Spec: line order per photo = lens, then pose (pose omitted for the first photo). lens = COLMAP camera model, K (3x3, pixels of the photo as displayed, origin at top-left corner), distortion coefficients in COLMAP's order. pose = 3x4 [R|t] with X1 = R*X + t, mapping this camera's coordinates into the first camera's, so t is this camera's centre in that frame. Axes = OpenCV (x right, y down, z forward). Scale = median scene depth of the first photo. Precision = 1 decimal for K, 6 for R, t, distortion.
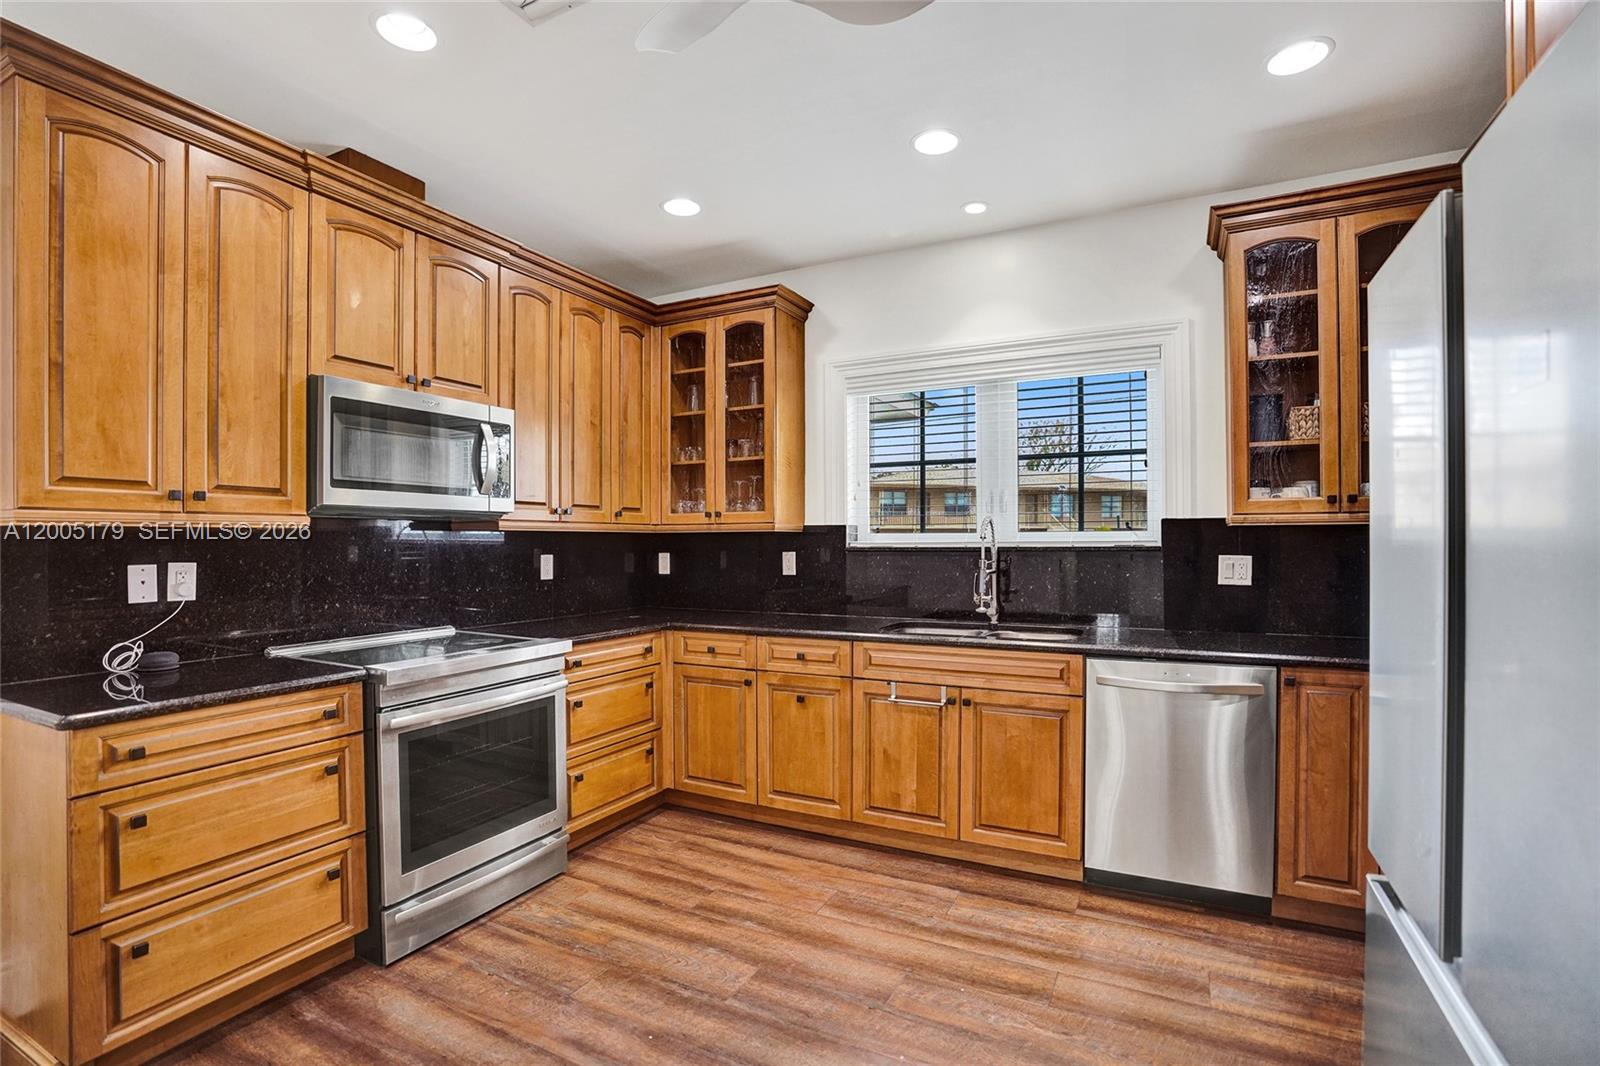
lens RADIAL K [[758.0, 0, 803.7], [0, 758.0, 543.1], [0, 0, 1]] dist [-0.054189, 0.023358]
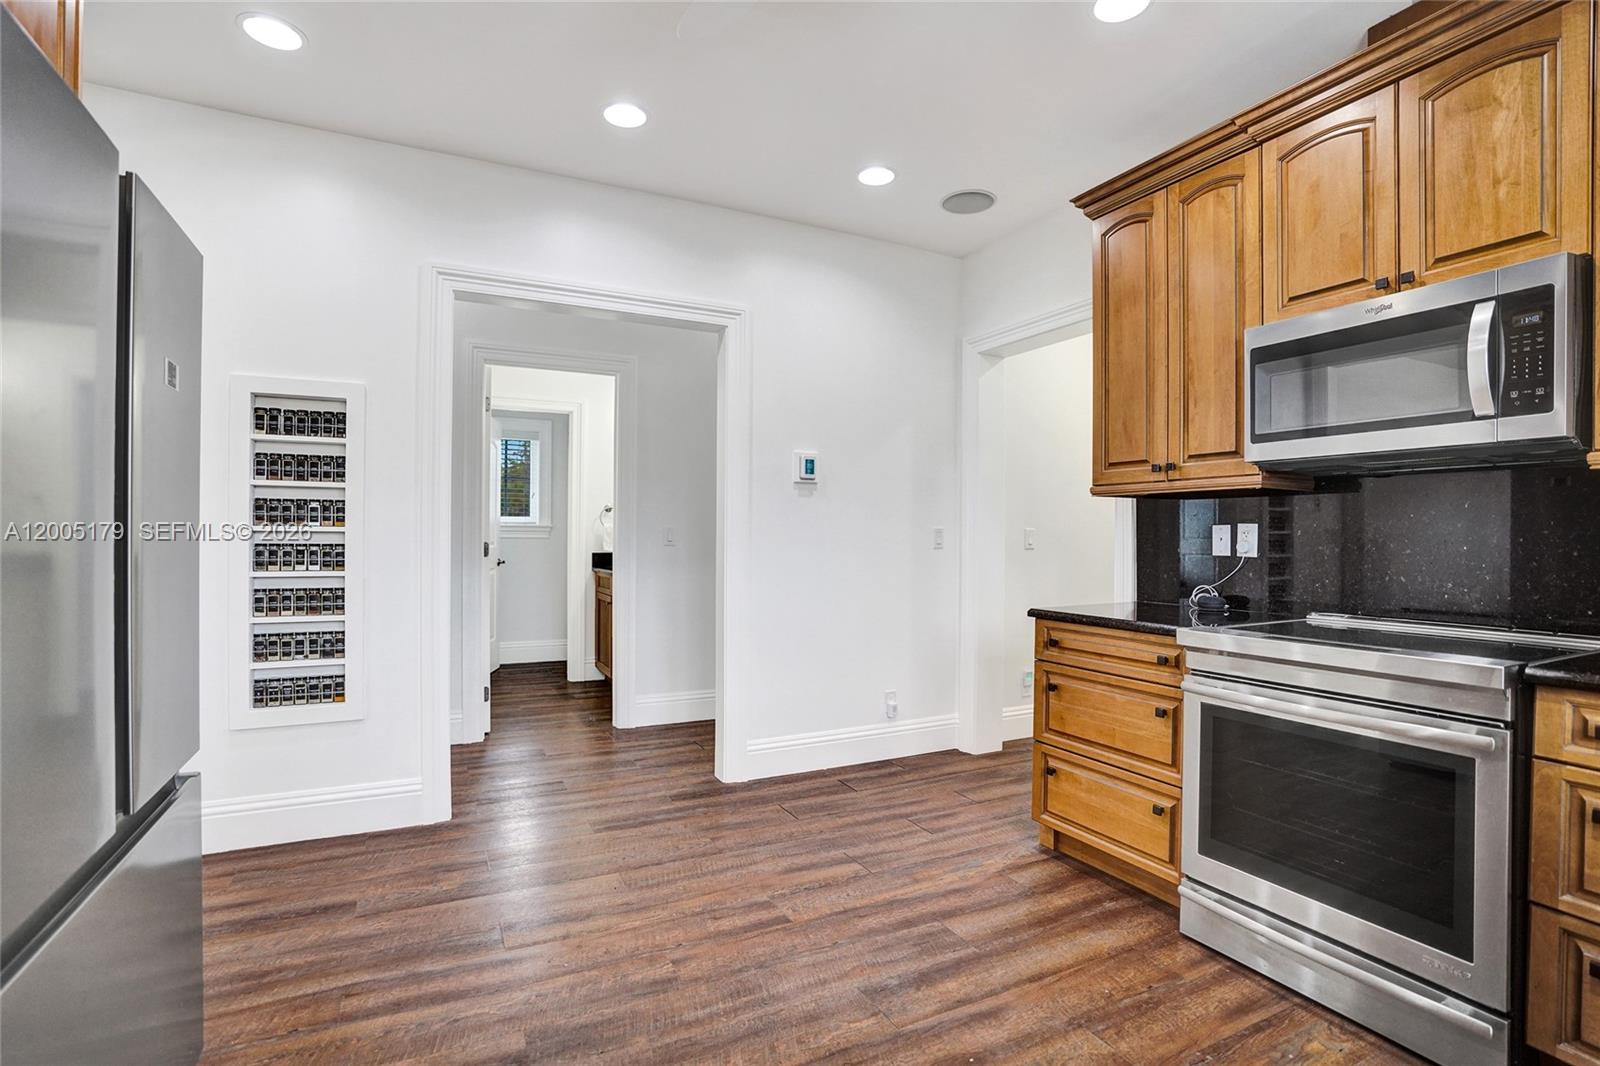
lens RADIAL K [[758.0, 0, 806.2], [0, 758.0, 537.0], [0, 0, 1]] dist [-0.054189, 0.023358]
pose [[-0.581600, 0.002078, -0.813472, 0.444402], [-0.007616, 0.999939, 0.007999, 0.039036], [0.813439, 0.010848, -0.581549, 0.995904]]
